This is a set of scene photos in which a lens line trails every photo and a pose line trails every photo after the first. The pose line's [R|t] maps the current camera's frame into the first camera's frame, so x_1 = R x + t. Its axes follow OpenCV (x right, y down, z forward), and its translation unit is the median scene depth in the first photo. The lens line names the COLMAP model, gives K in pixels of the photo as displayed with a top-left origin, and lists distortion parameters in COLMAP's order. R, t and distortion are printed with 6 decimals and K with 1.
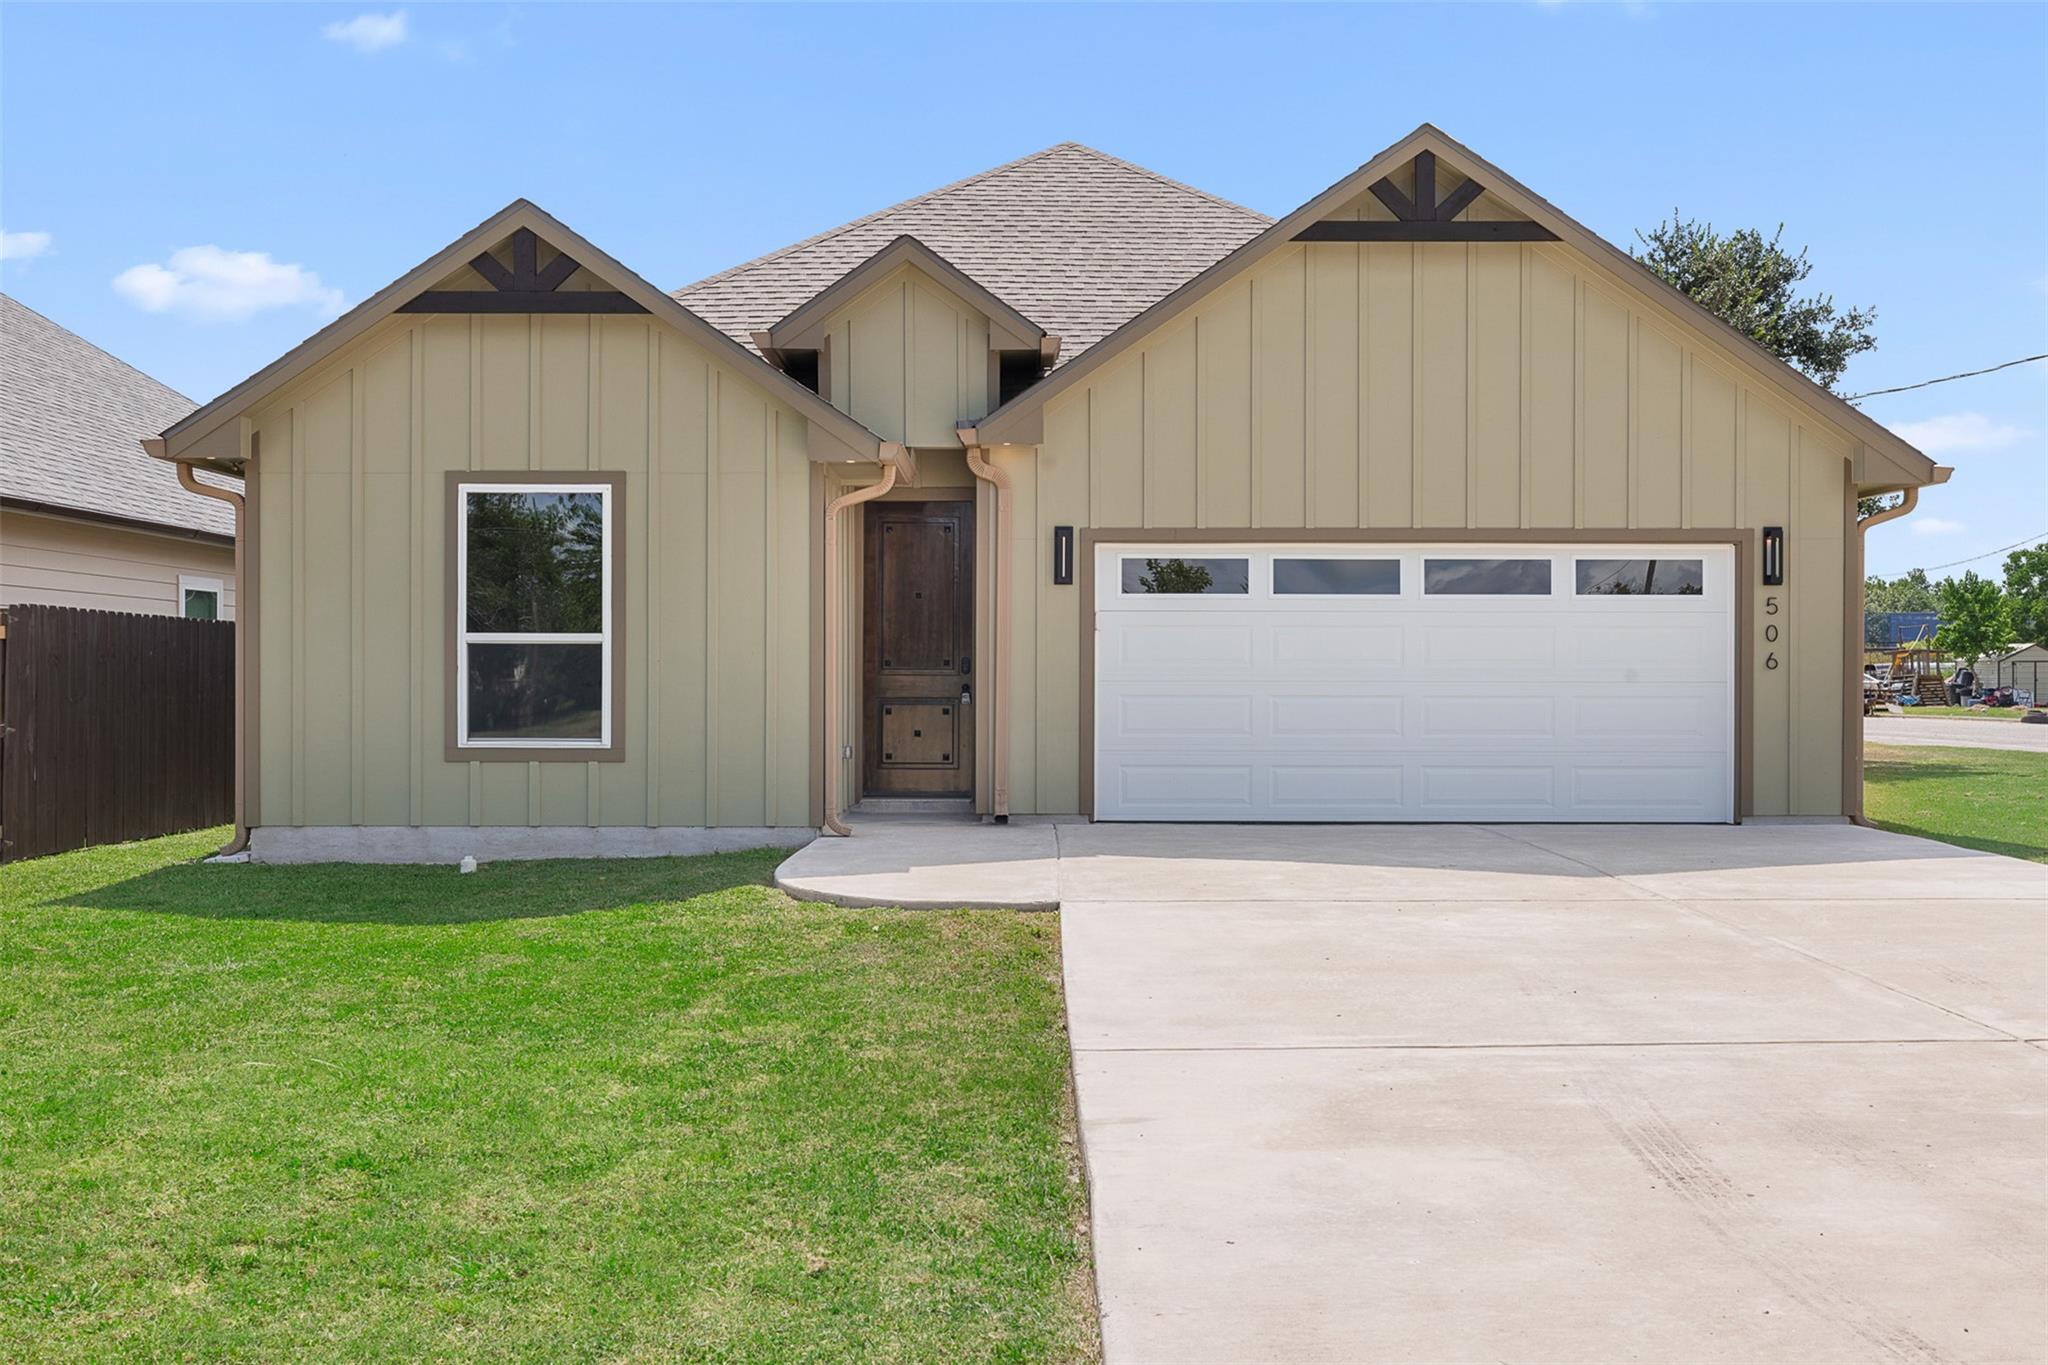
lens RADIAL K [[1898.1, 0, 1024.5], [0, 1898.1, 693.7], [0, 0, 1]] dist [-0.001208, 0.000000]
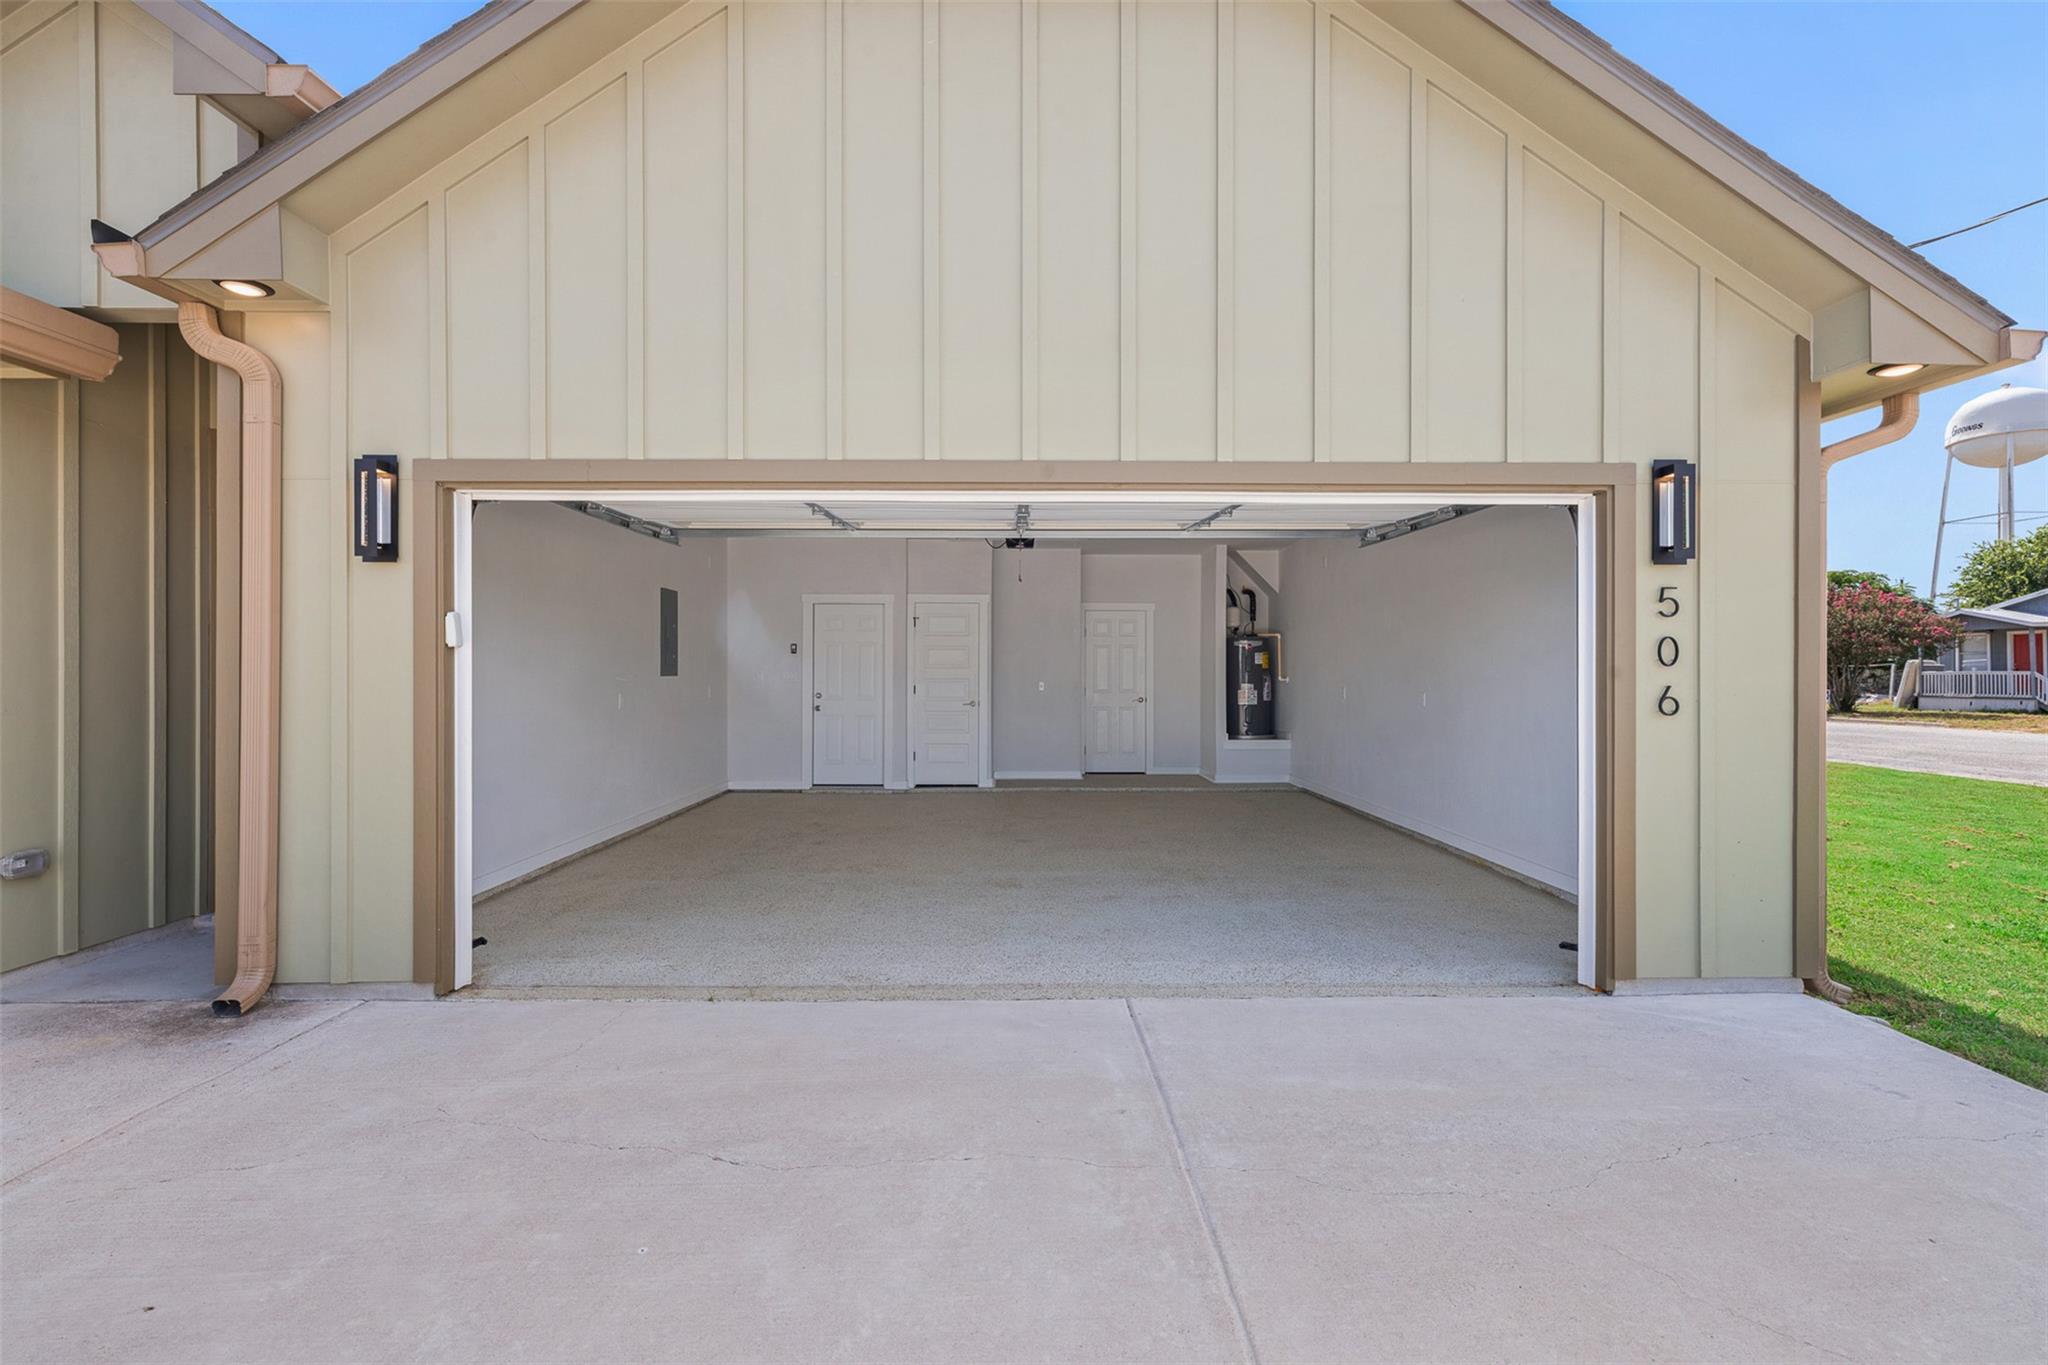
lens RADIAL K [[858.9, 0, 1026.4], [0, 858.9, 673.8], [0, 0, 1]] dist [0.003107, 0.000077]
pose [[0.999945, -0.000179, 0.010443, 0.211461], [0.000242, 0.999982, -0.006059, -0.024656], [-0.010442, 0.006061, 0.999927, 0.781153]]
